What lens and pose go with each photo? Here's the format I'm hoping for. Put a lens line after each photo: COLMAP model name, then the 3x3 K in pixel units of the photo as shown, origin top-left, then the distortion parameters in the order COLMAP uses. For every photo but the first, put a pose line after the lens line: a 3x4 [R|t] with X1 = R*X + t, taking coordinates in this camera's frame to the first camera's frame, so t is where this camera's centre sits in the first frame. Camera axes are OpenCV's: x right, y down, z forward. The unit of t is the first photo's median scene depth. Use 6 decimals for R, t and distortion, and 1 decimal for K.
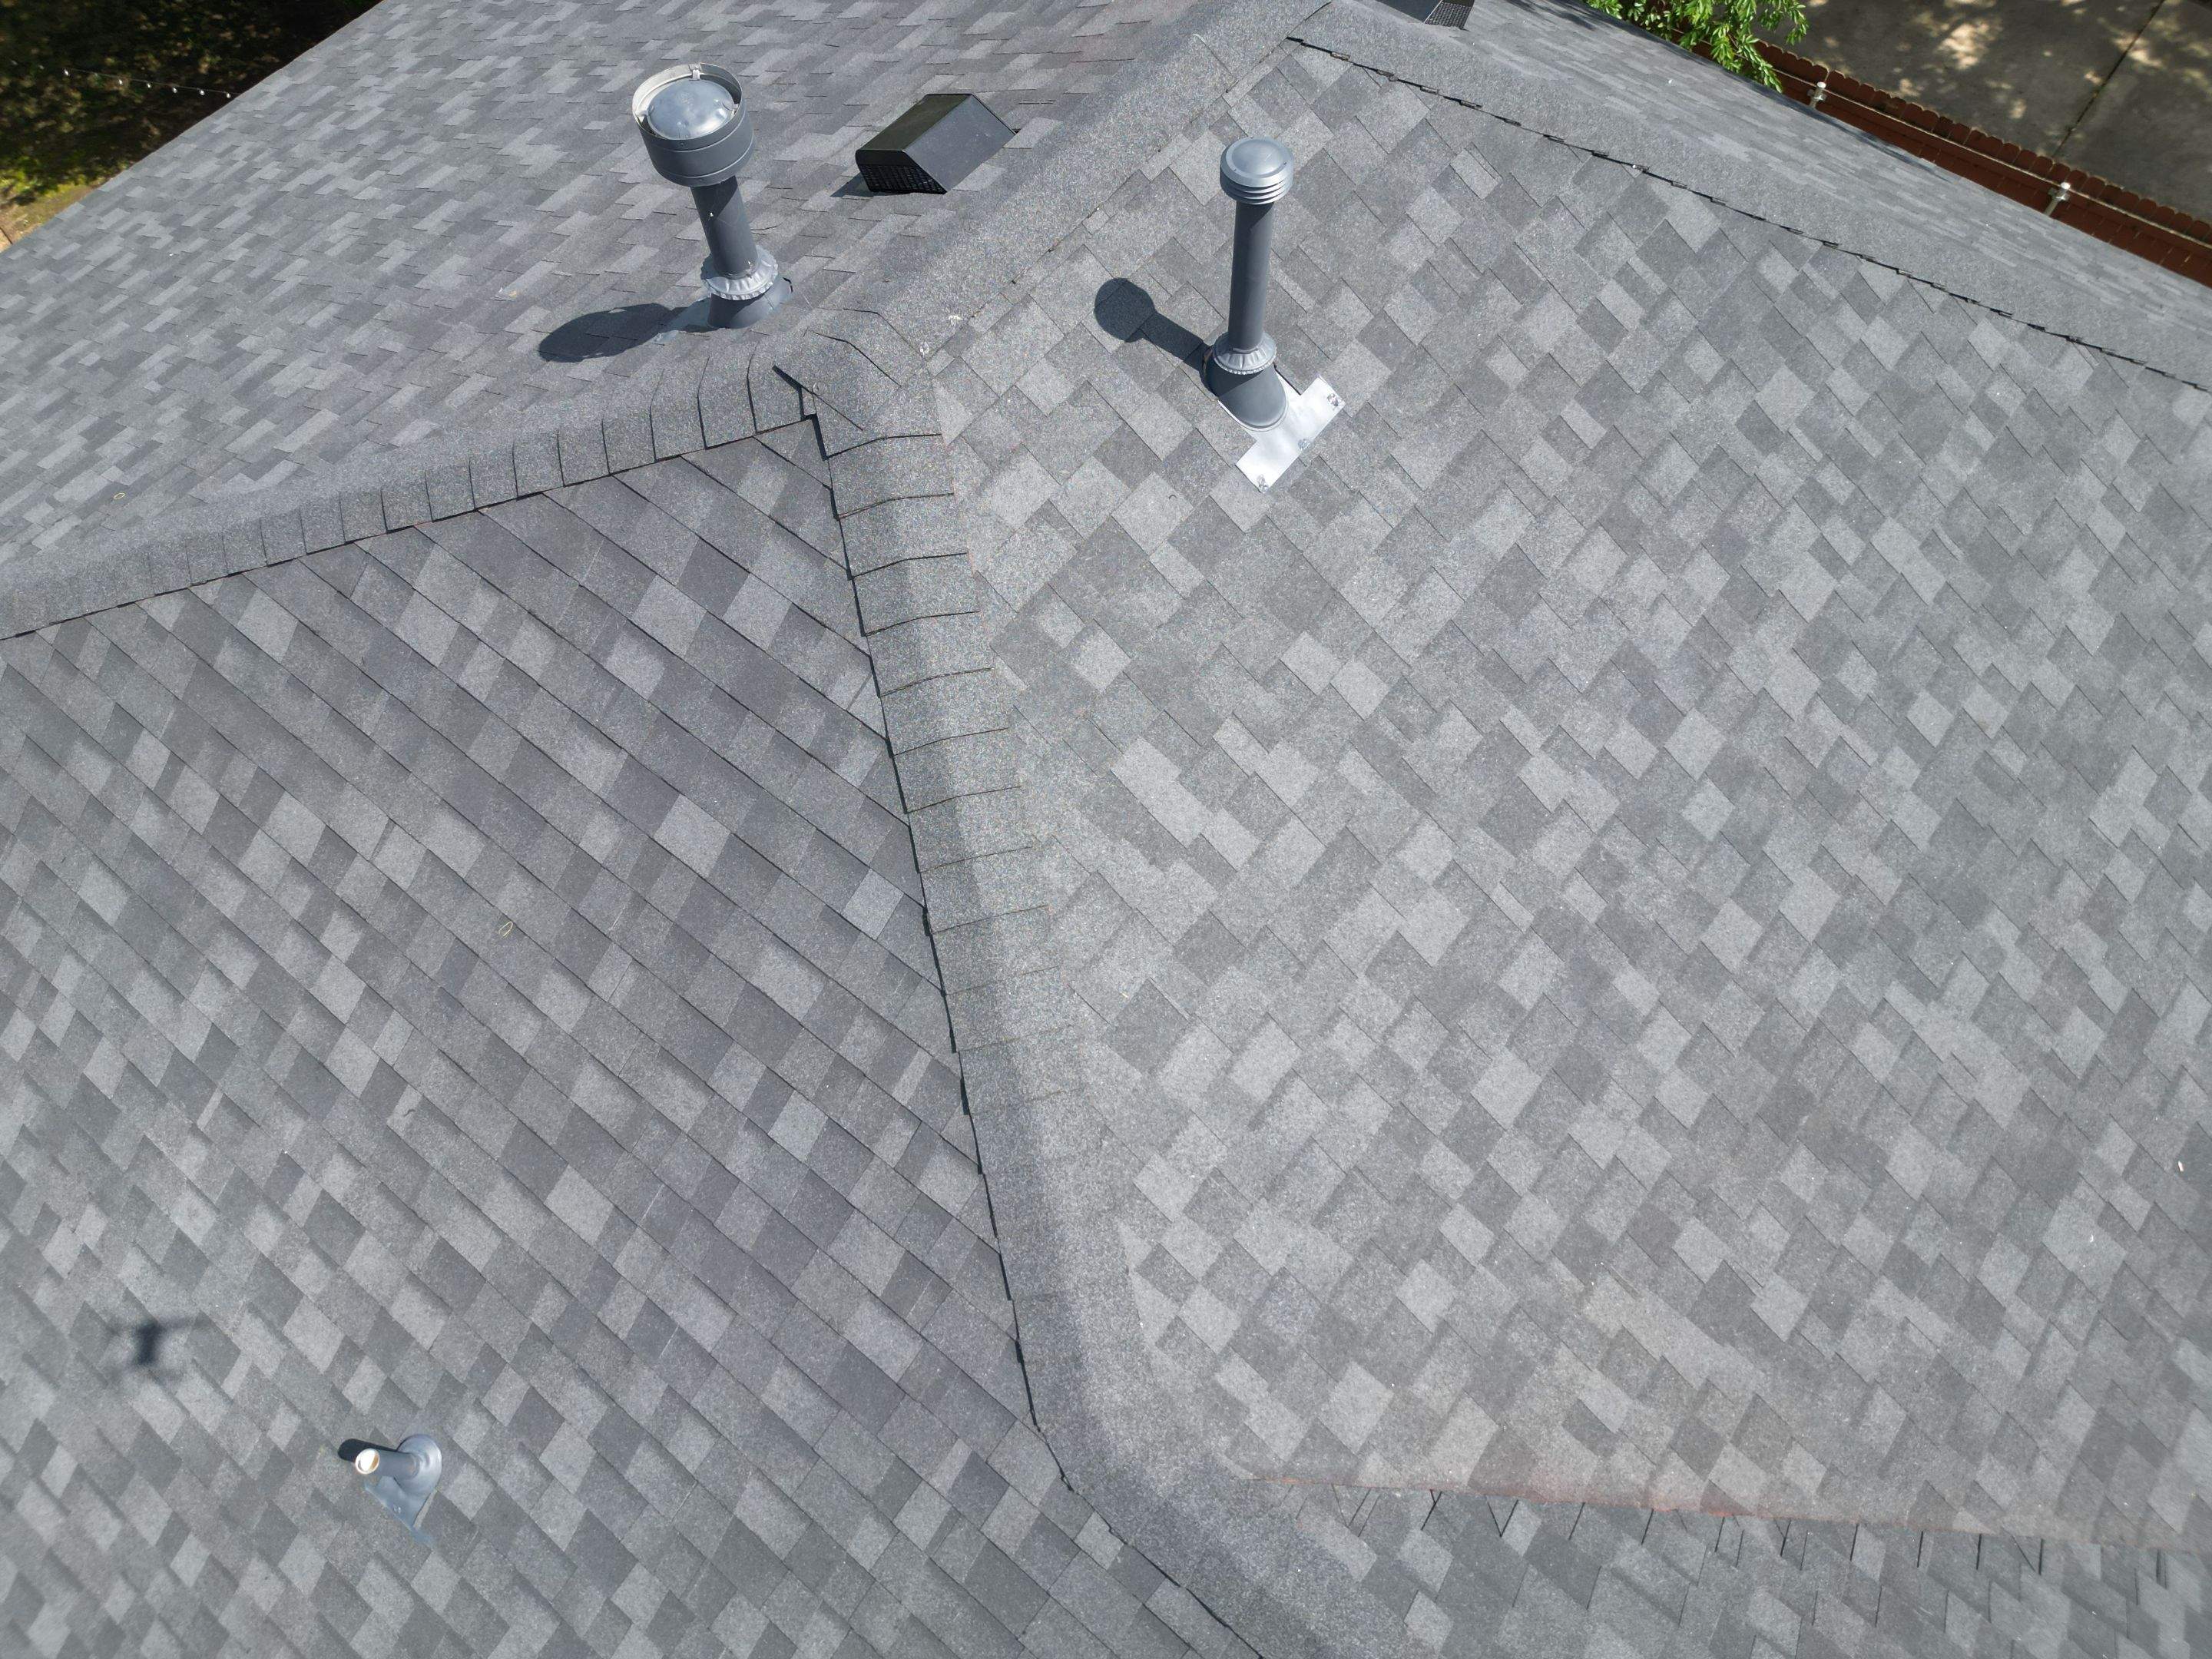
lens RADIAL K [[1560.0, 0, 1101.3], [0, 1560.0, 828.1], [0, 0, 1]] dist [0.060732, -0.062317]
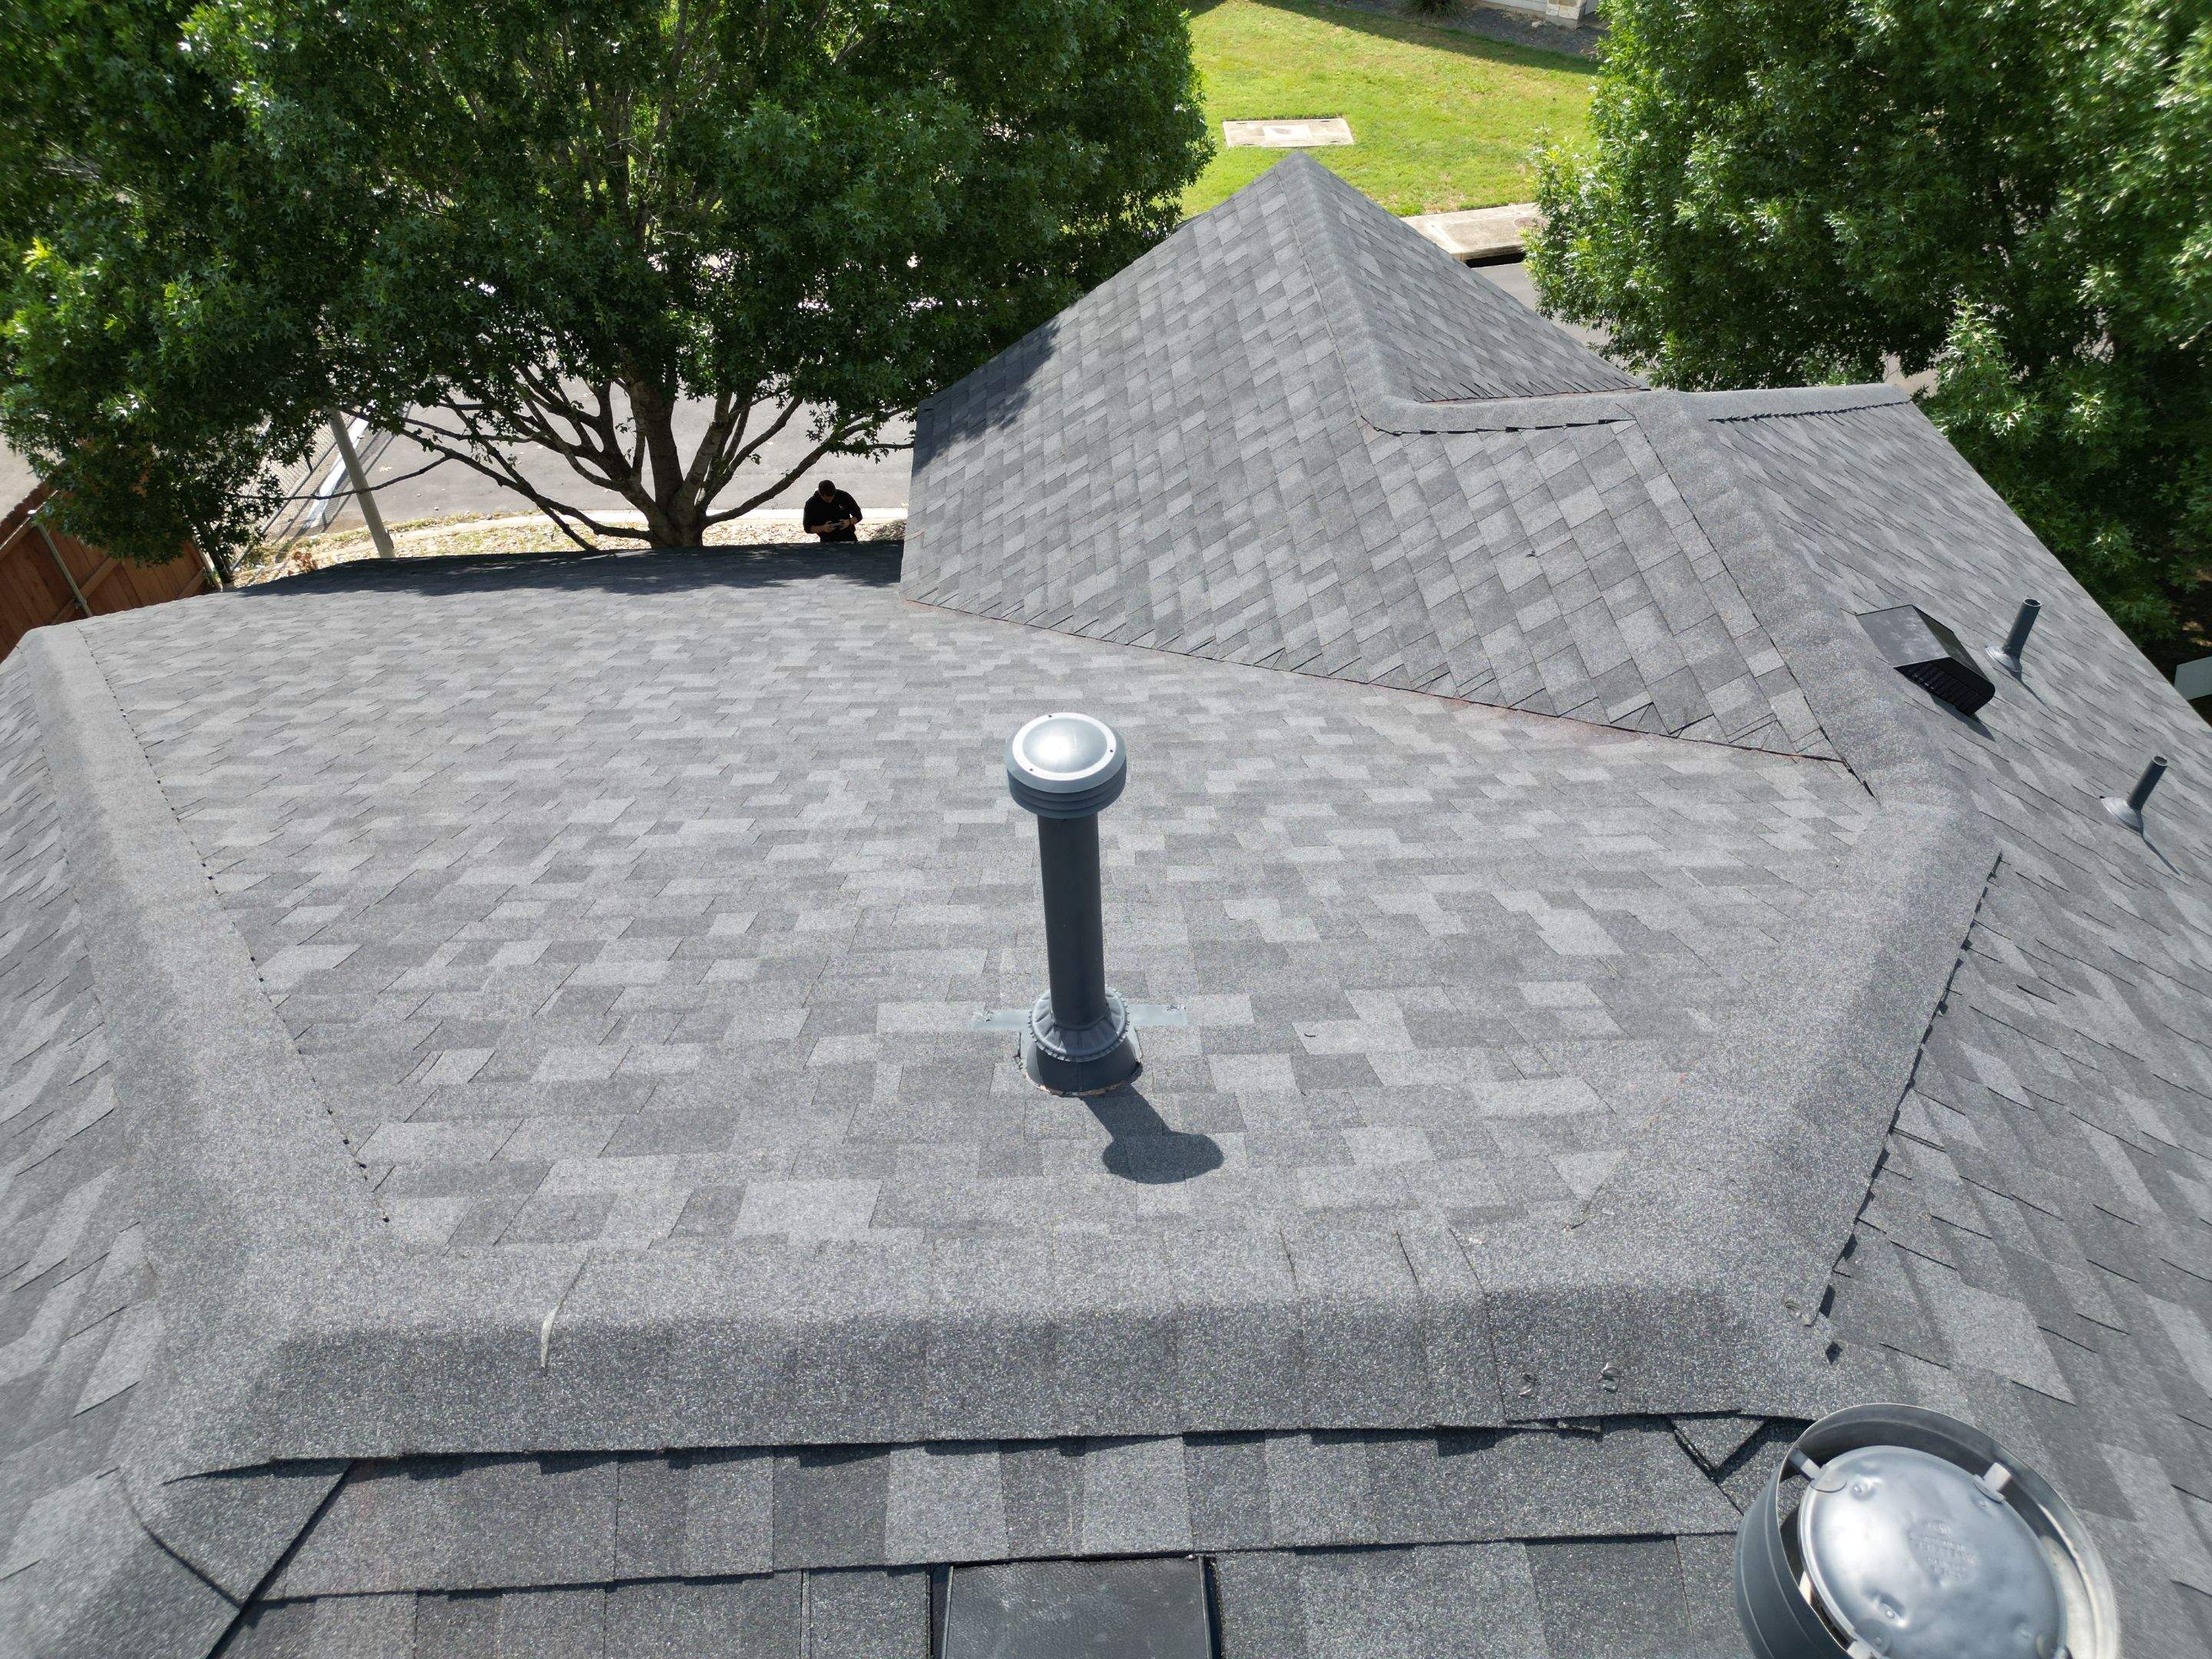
lens RADIAL K [[1545.7, 0, 1101.8], [0, 1545.7, 840.3], [0, 0, 1]] dist [0.080126, -0.086182]
pose [[-0.647419, -0.494264, 0.580131, -0.219042], [0.690362, -0.057850, 0.721147, -0.683700], [-0.322876, 0.867385, 0.378675, 0.652098]]
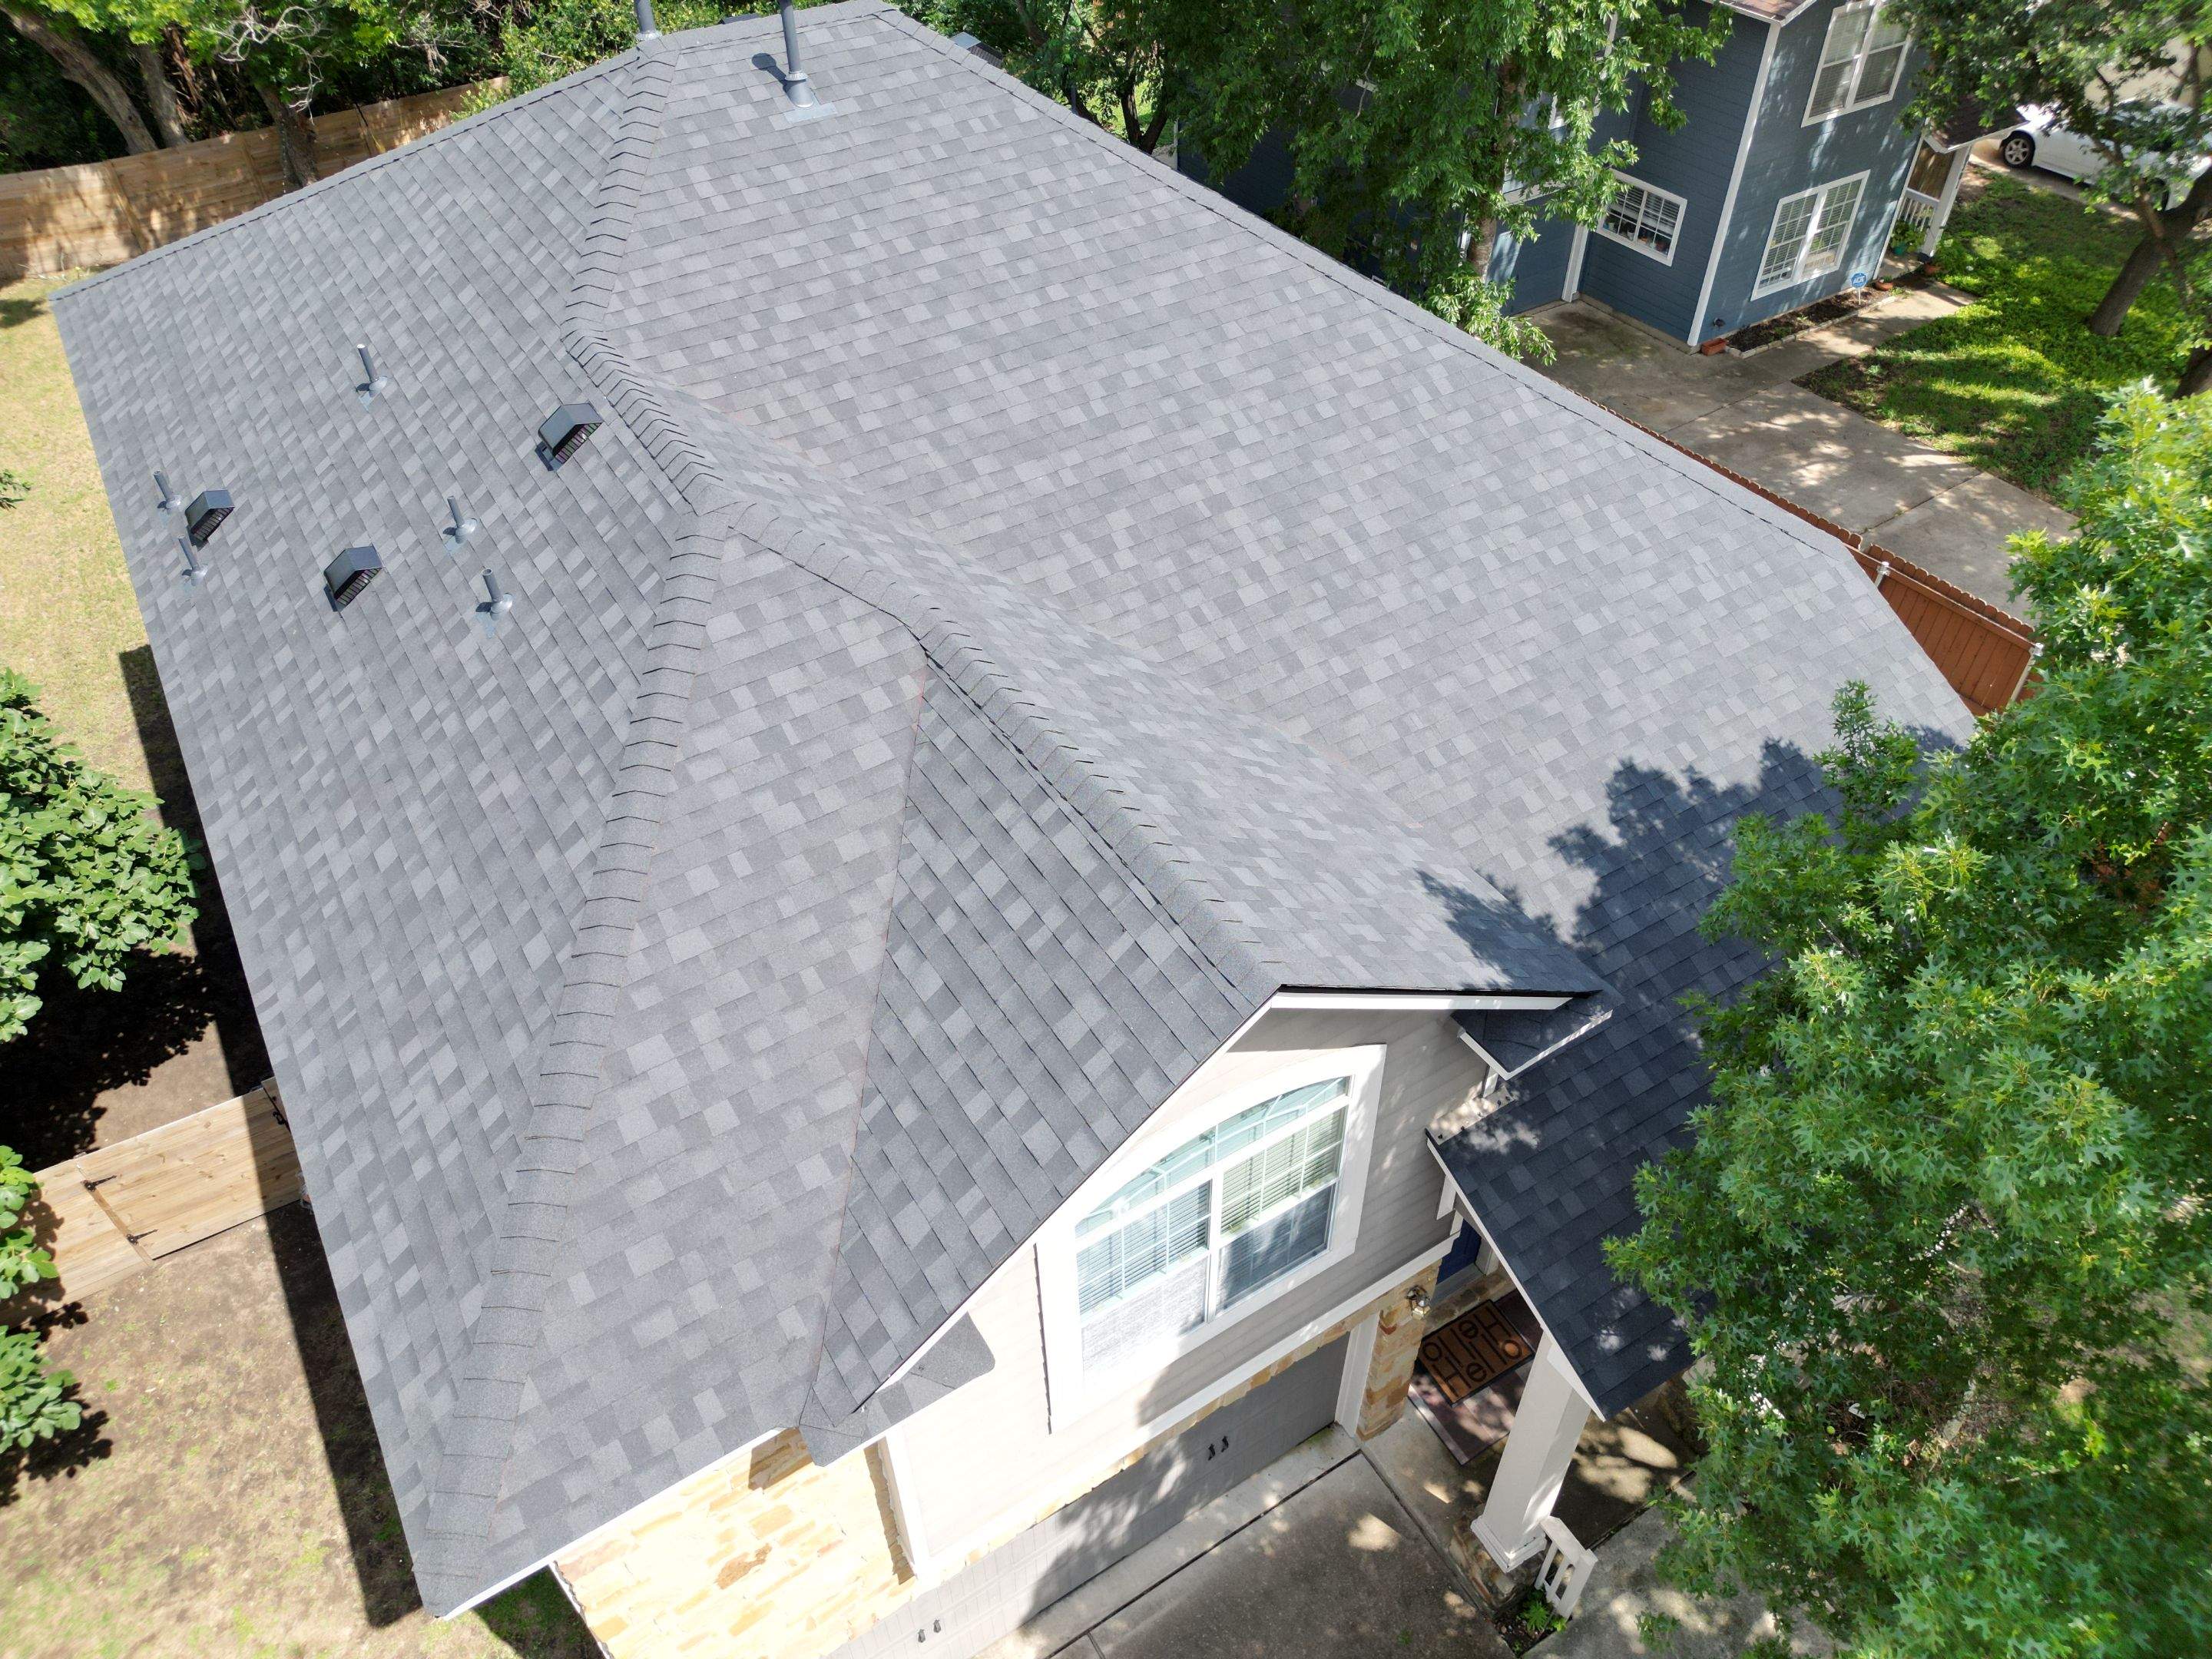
lens RADIAL K [[1532.4, 0, 1092.6], [0, 1532.4, 835.3], [0, 0, 1]] dist [0.069018, -0.041984]
pose [[0.938628, 0.230408, -0.256691, 1.480770], [-0.302836, 0.906732, -0.293476, 1.446576], [0.165131, 0.353200, 0.920859, -0.899694]]
